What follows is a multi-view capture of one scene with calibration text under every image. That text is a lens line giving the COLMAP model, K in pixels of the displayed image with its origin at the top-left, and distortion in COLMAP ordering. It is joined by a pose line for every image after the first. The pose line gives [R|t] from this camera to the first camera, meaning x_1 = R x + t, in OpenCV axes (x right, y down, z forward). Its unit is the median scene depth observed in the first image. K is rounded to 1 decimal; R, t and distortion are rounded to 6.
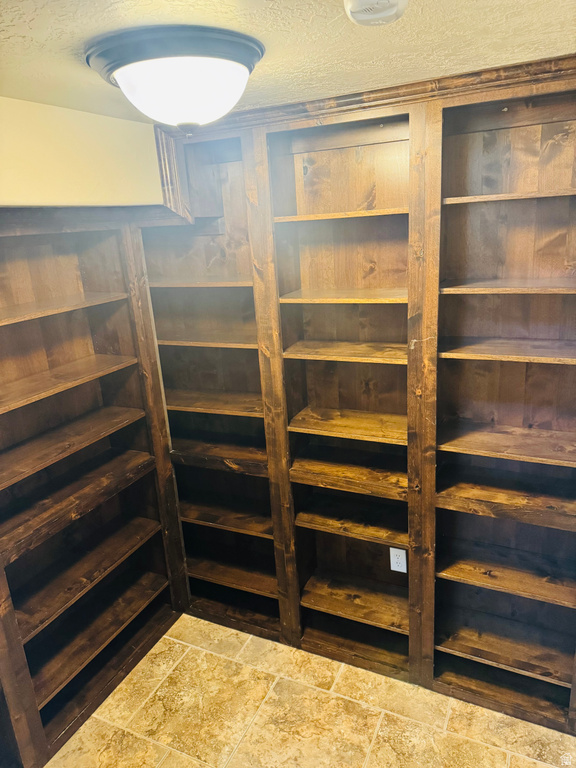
lens RADIAL K [[536.6, 0, 288.0], [0, 536.6, 384.0], [0, 0, 1]] dist [0.140062, -0.215950]
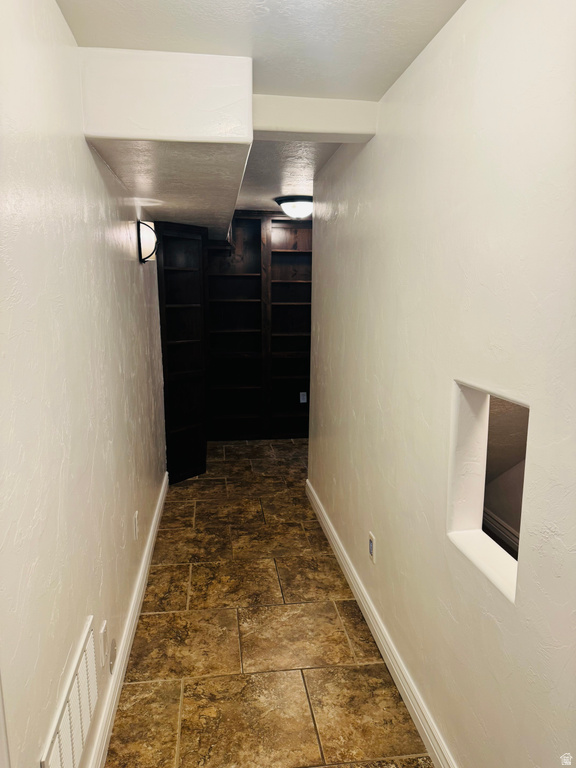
lens RADIAL K [[536.6, 0, 288.0], [0, 536.6, 384.0], [0, 0, 1]] dist [0.140062, -0.215950]
pose [[0.834027, -0.031790, 0.550807, -1.256500], [0.110064, 0.987858, -0.109644, 0.564783], [-0.540634, 0.152070, 0.827399, -1.004692]]
